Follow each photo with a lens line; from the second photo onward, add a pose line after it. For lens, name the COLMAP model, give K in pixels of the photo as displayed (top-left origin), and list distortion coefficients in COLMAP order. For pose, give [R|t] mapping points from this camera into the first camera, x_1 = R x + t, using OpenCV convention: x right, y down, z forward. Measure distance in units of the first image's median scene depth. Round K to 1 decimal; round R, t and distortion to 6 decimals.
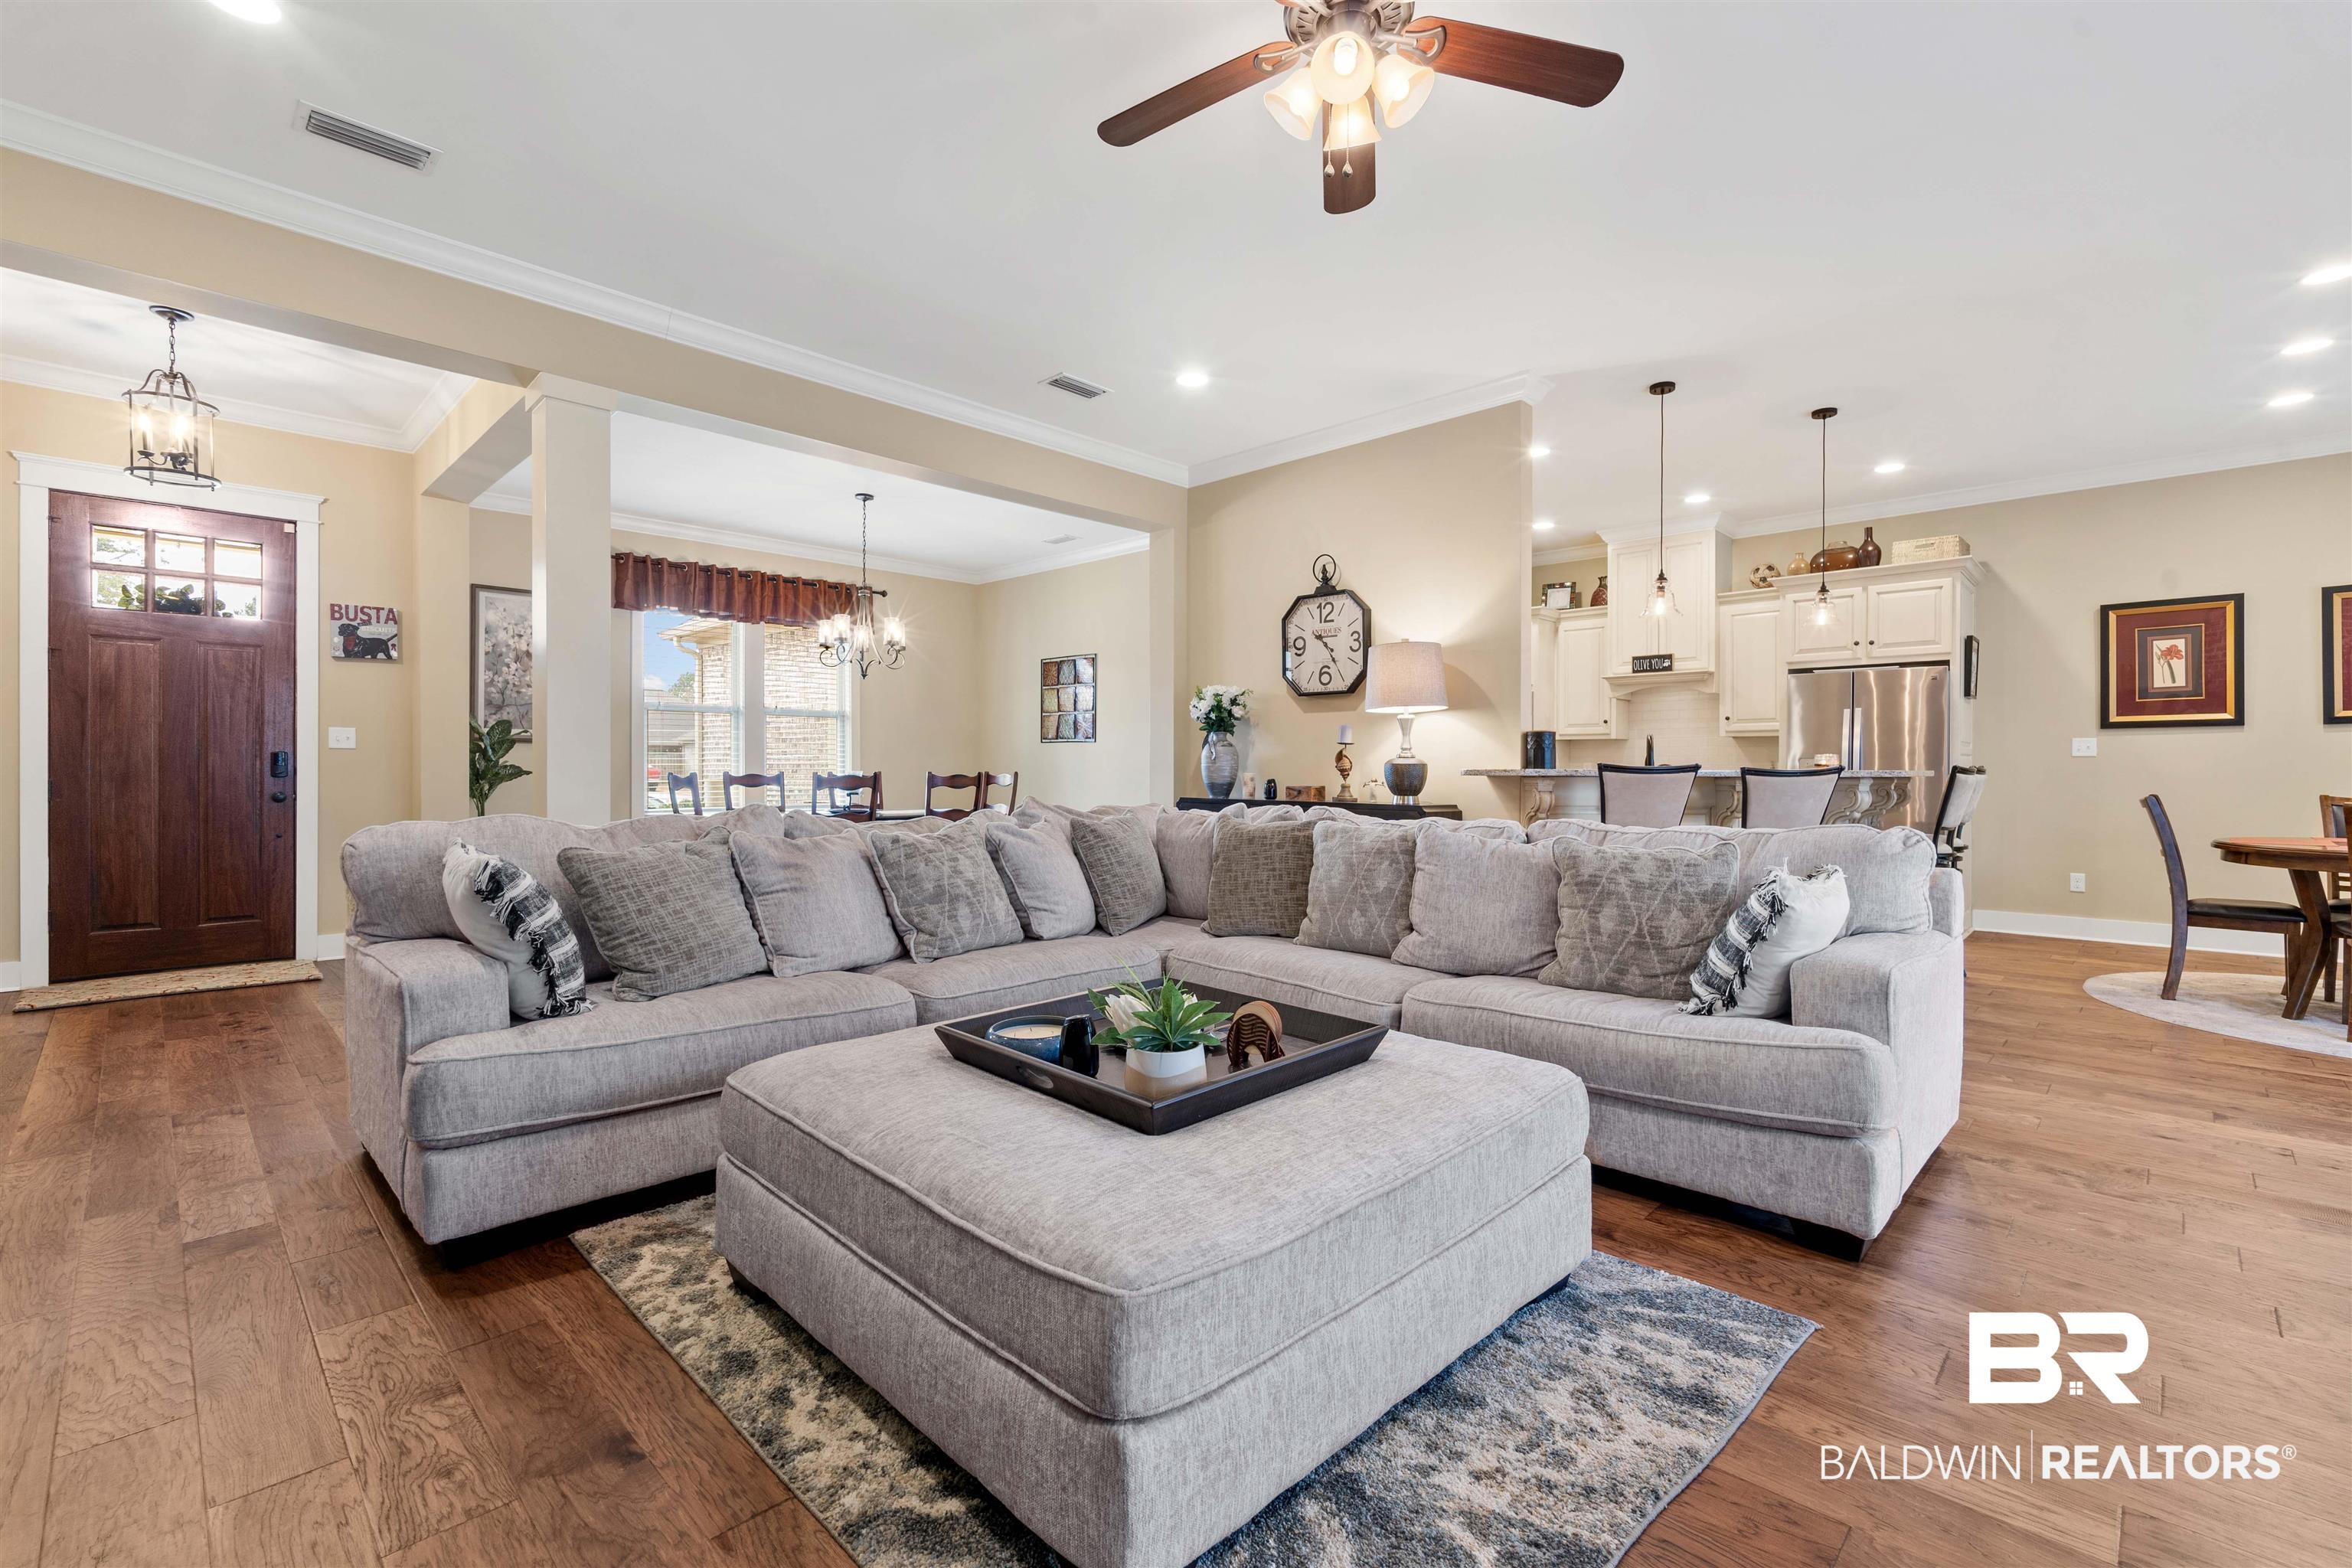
lens RADIAL K [[1024.5, 0, 1179.8], [0, 1024.5, 770.6], [0, 0, 1]] dist [-0.007439, 0.000580]
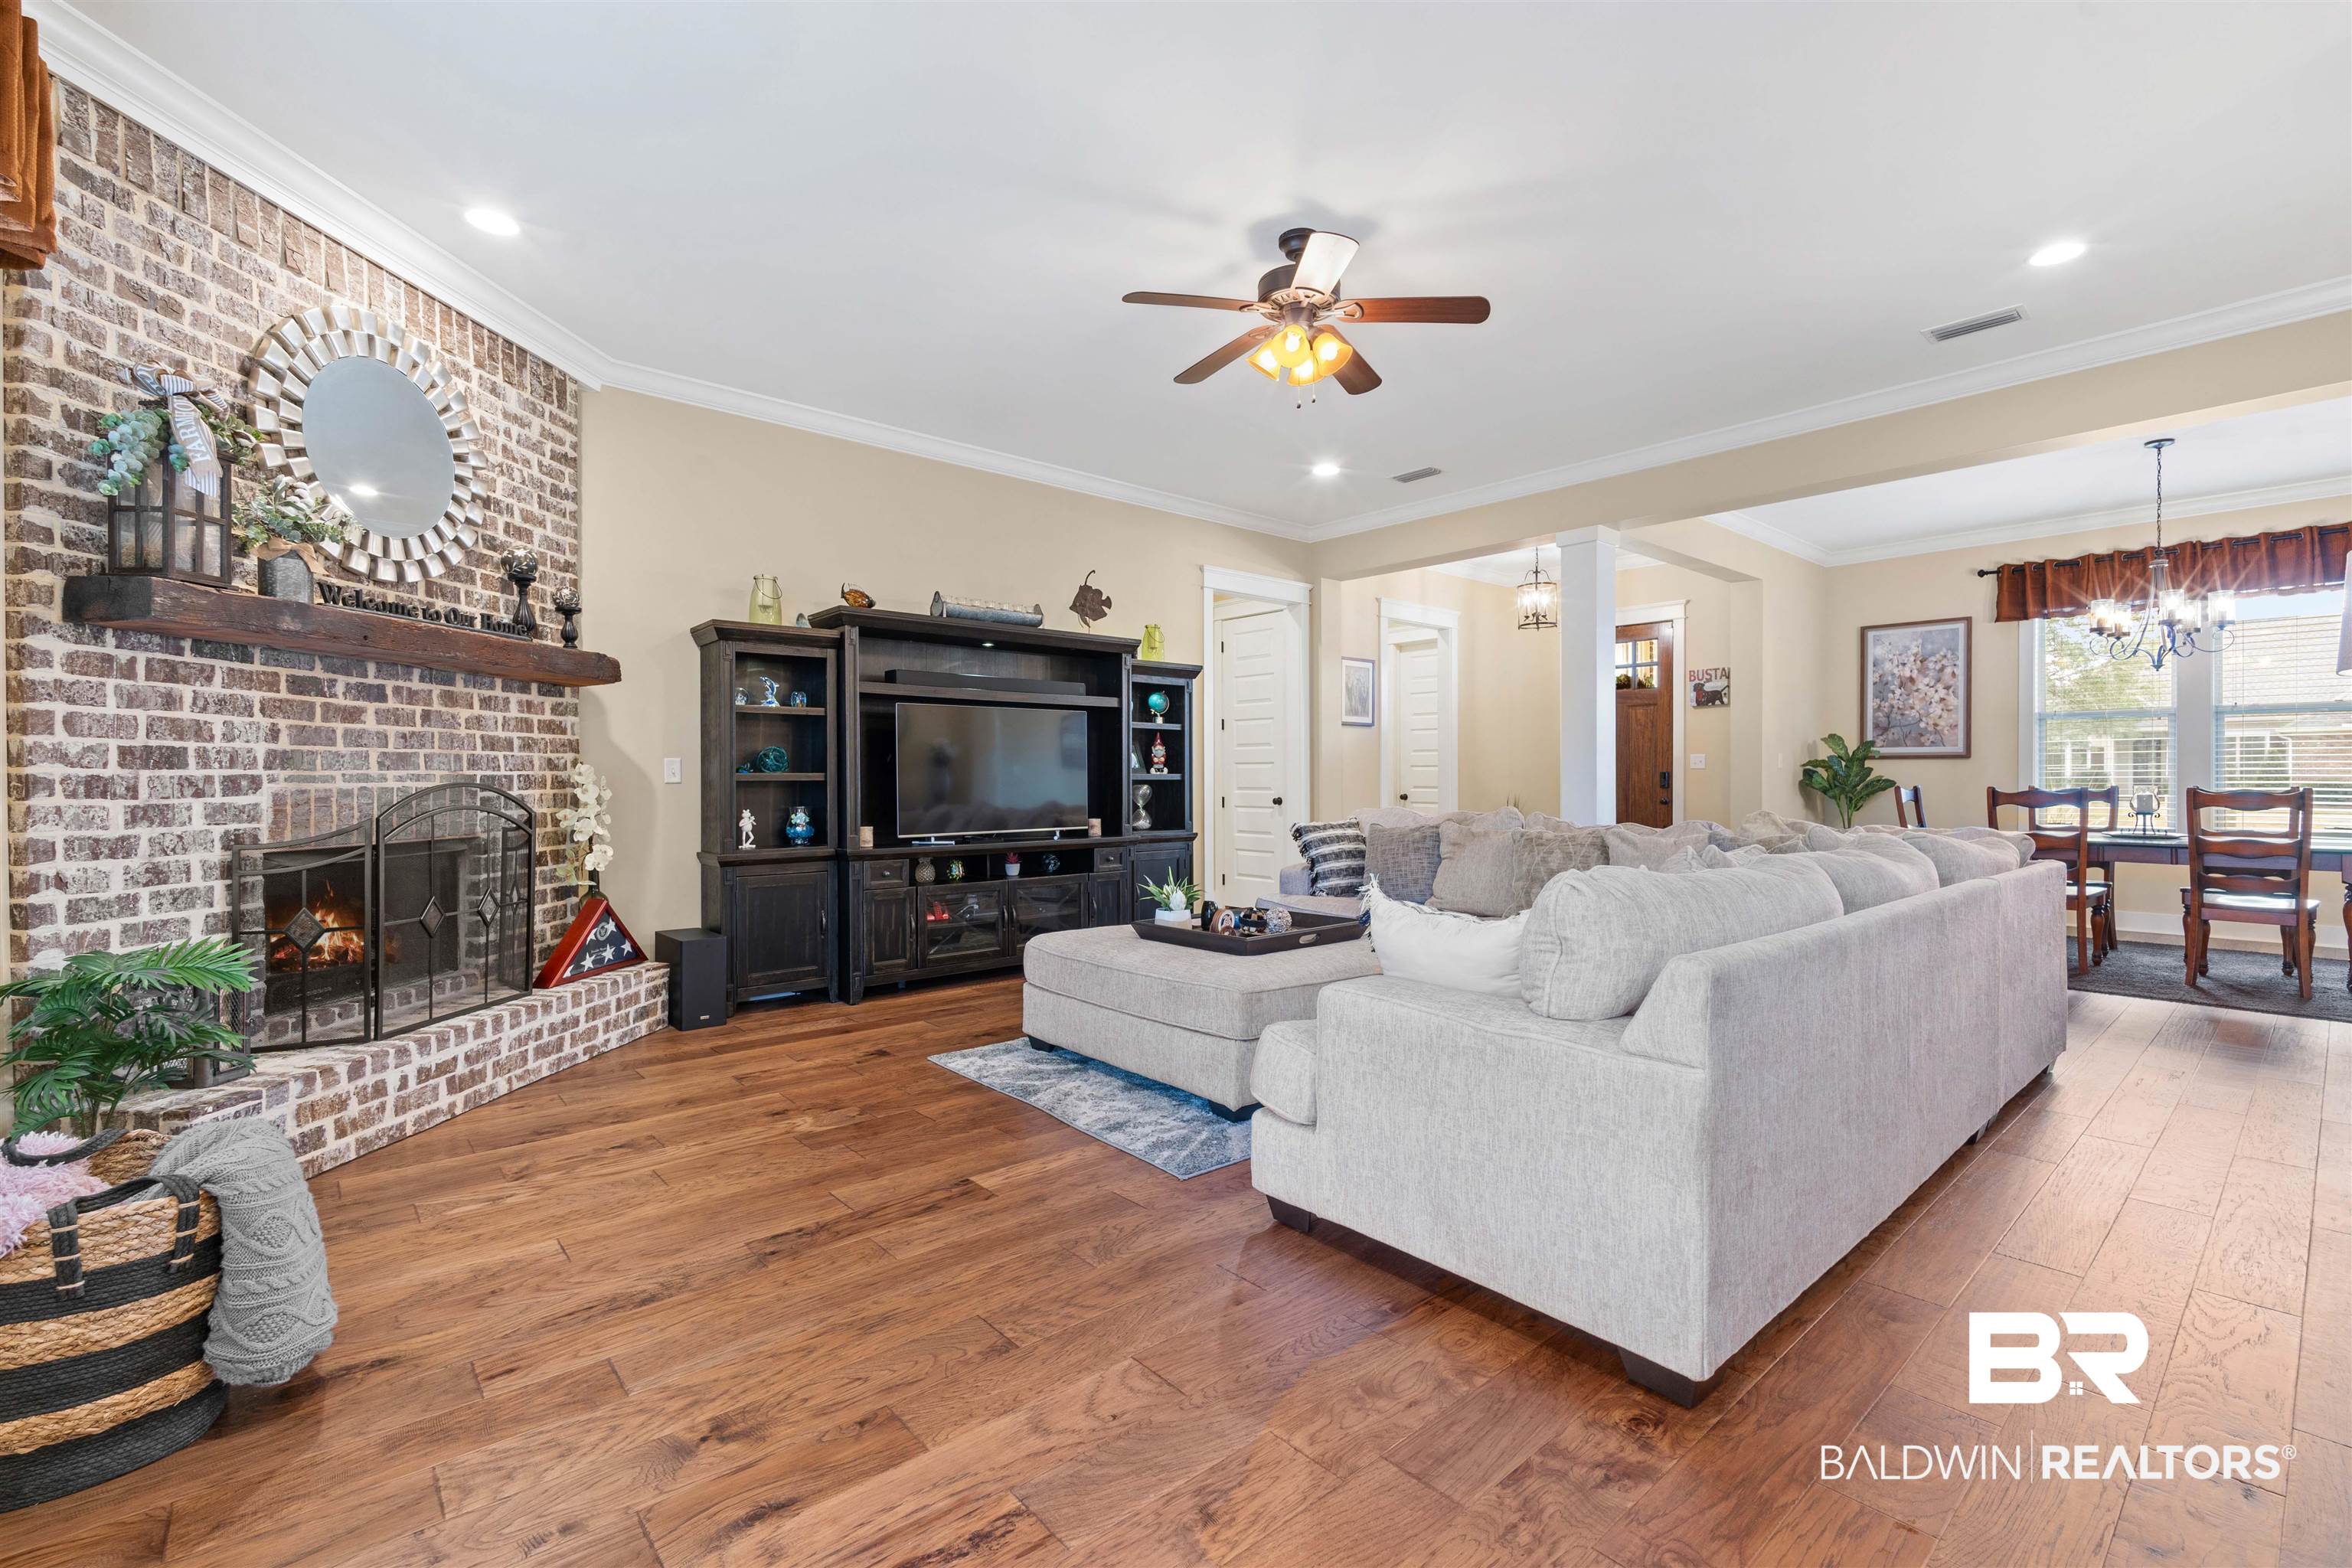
lens RADIAL K [[1024.5, 0, 1171.1], [0, 1024.5, 793.1], [0, 0, 1]] dist [-0.007439, 0.000580]
pose [[-0.087378, 0.011537, -0.996108, 0.643560], [0.001641, 0.999933, 0.011437, -0.004815], [0.996174, -0.000635, -0.087391, 0.347337]]
